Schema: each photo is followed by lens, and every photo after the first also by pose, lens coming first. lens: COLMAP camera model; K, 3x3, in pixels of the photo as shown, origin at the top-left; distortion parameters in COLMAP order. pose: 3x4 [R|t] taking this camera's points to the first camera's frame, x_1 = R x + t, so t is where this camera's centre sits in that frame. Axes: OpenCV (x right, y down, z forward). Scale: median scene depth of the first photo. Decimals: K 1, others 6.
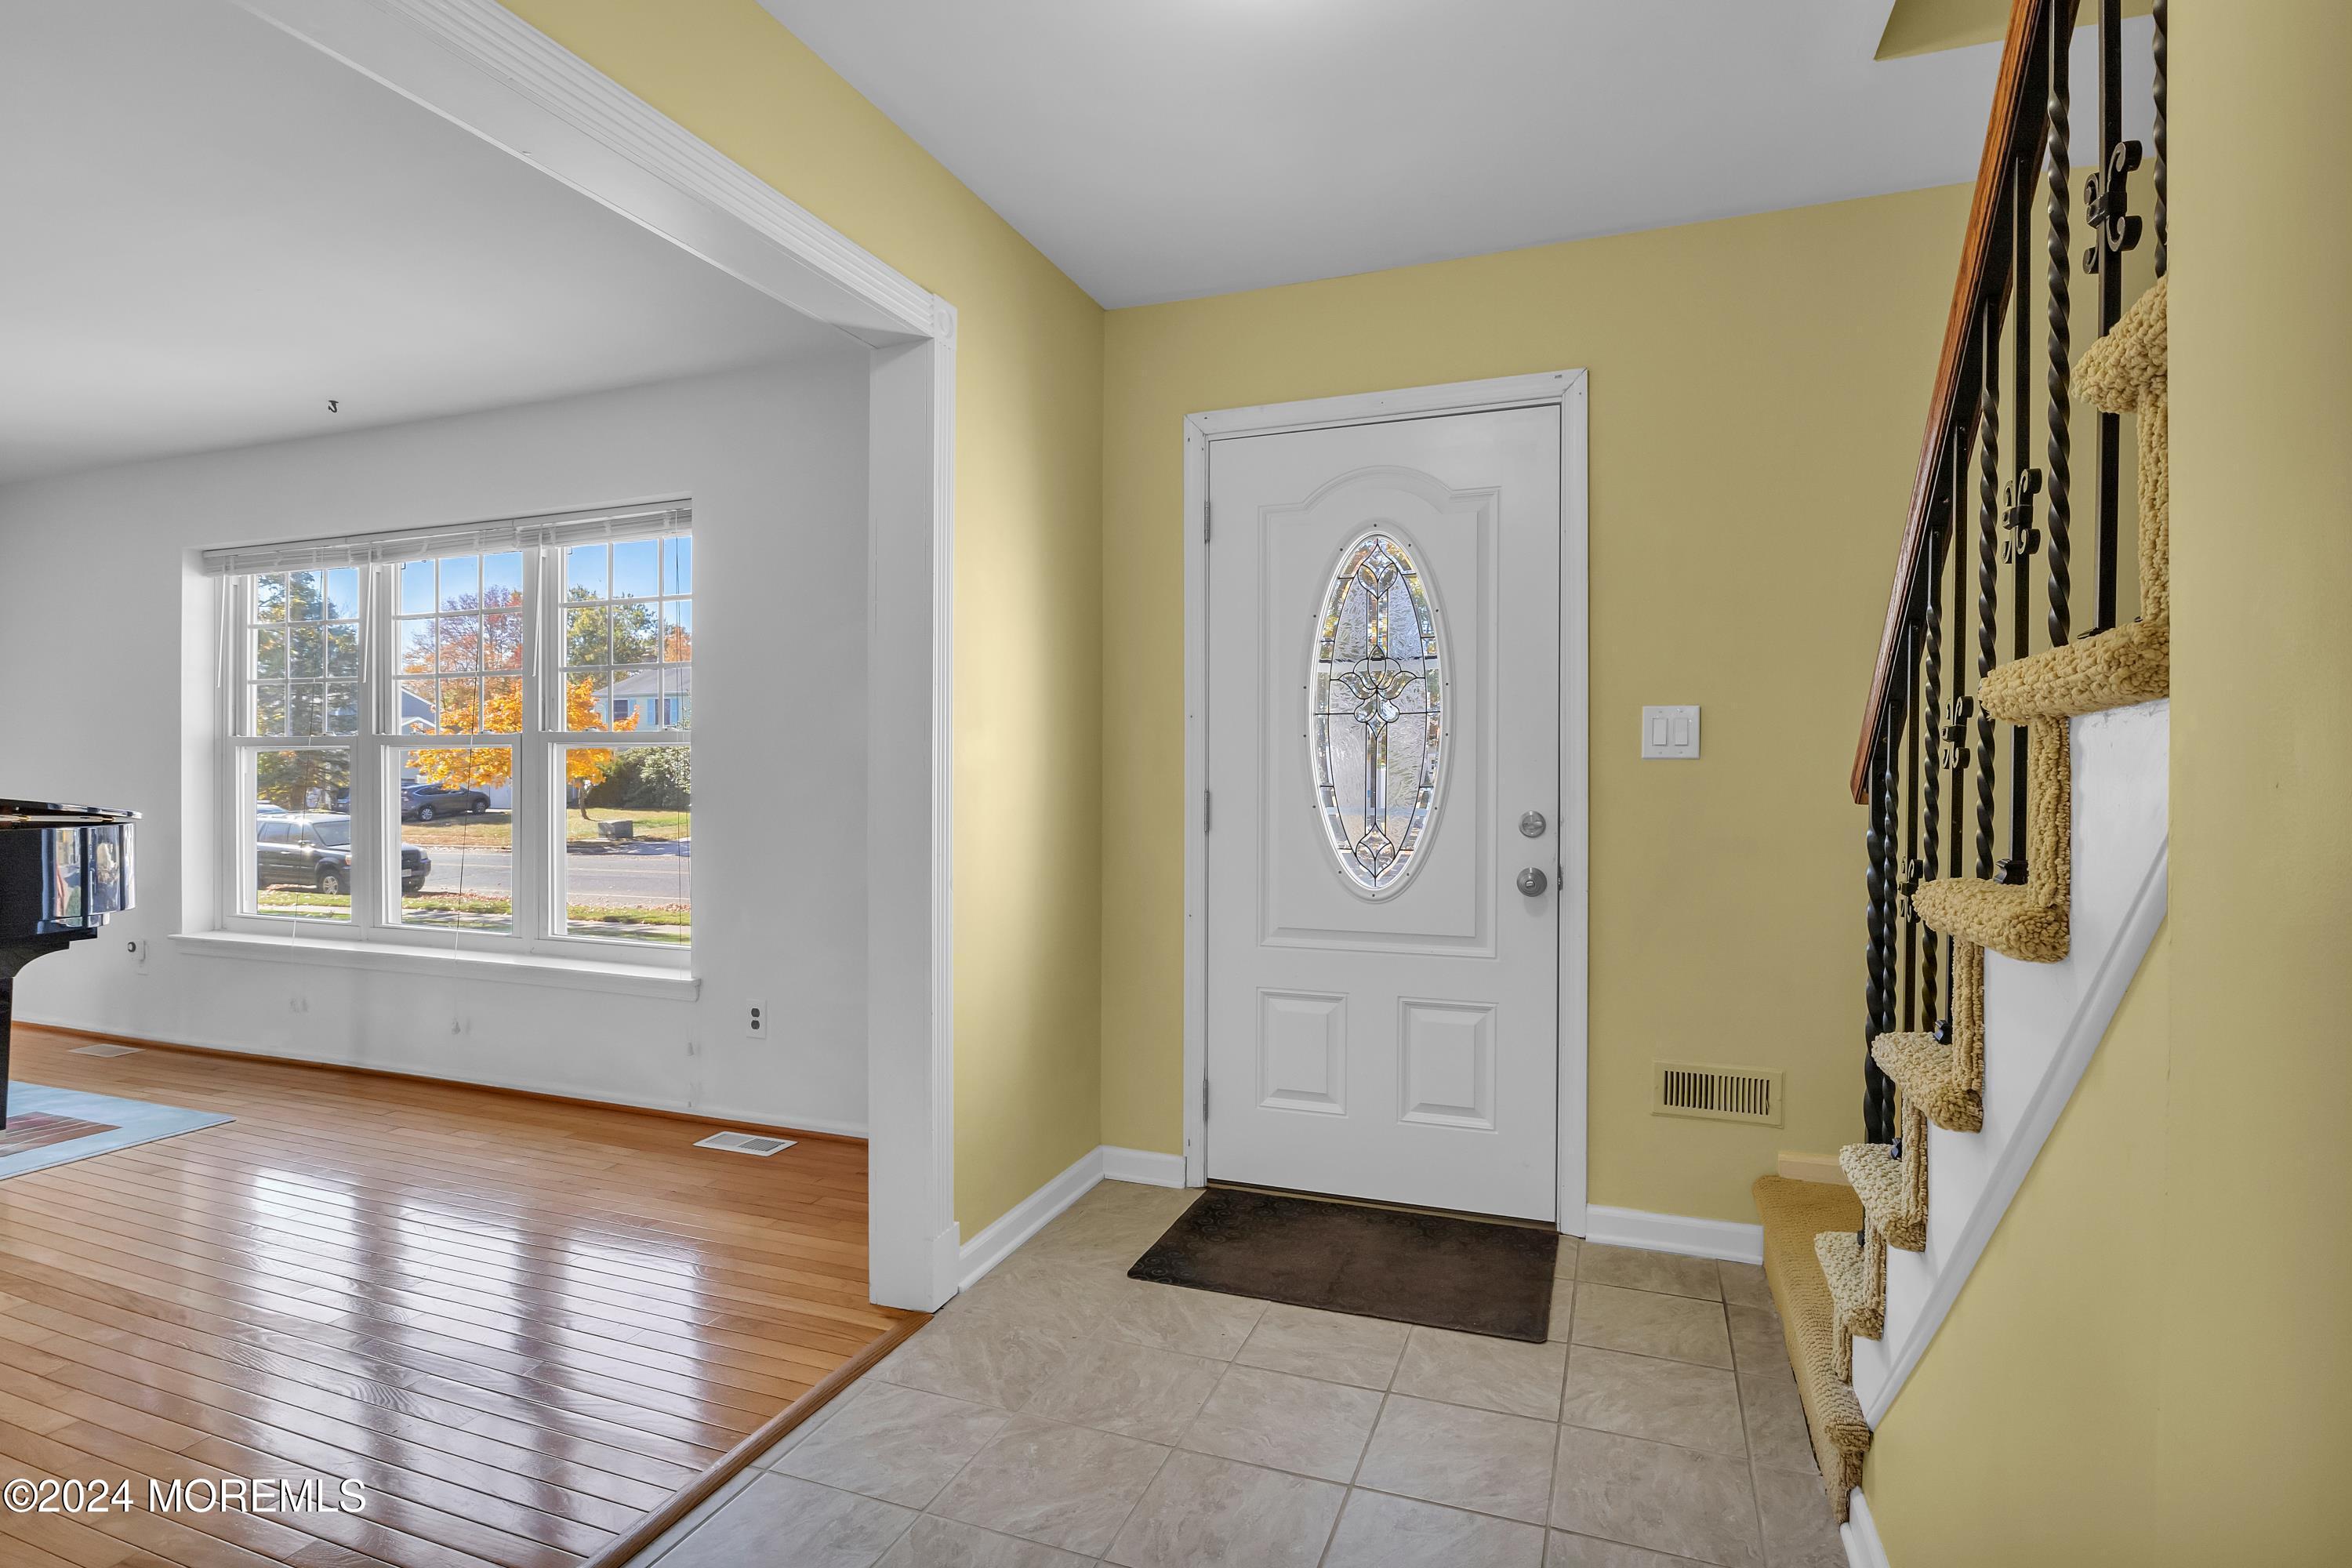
lens RADIAL K [[1166.3, 0, 1176.0], [0, 1166.3, 784.0], [0, 0, 1]] dist [-0.011788, 0.000310]
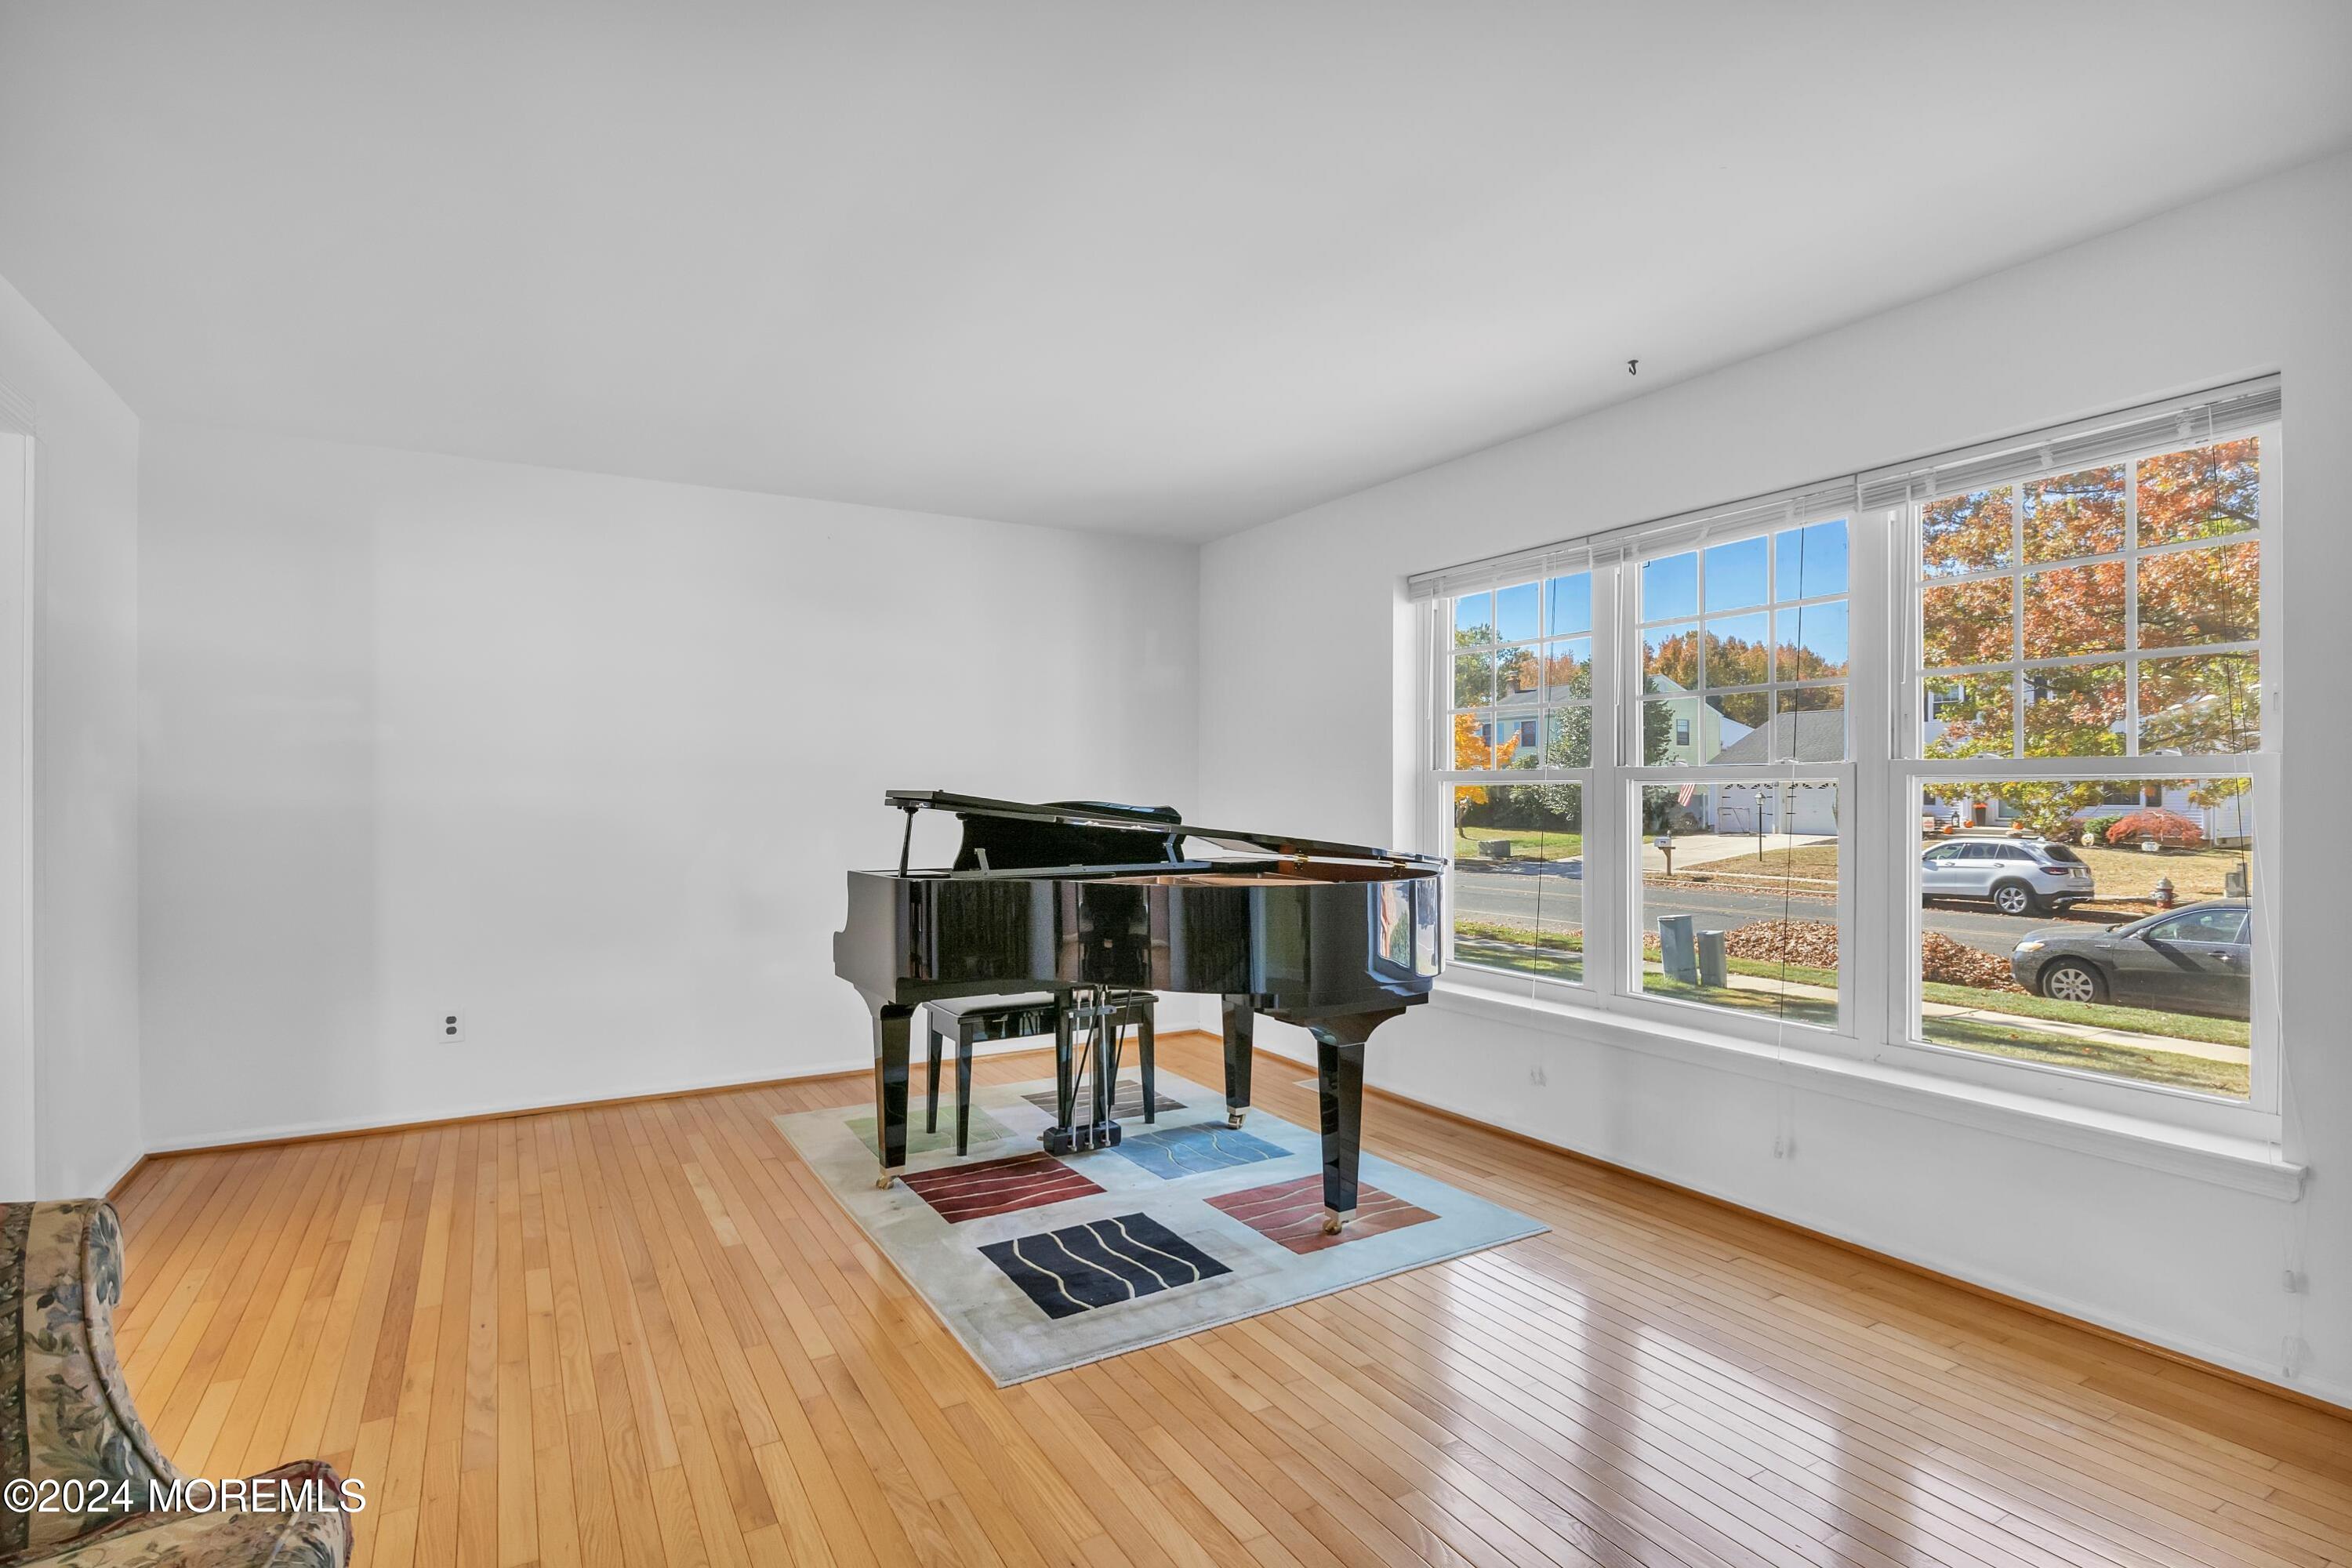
lens RADIAL K [[1136.4, 0, 1202.3], [0, 1136.4, 809.2], [0, 0, 1]] dist [0.000360, 0.000325]
pose [[0.794775, 0.006349, -0.606870, -0.444503], [-0.002650, 0.999972, 0.006991, -0.017595], [0.606898, -0.003948, 0.794770, 0.163987]]
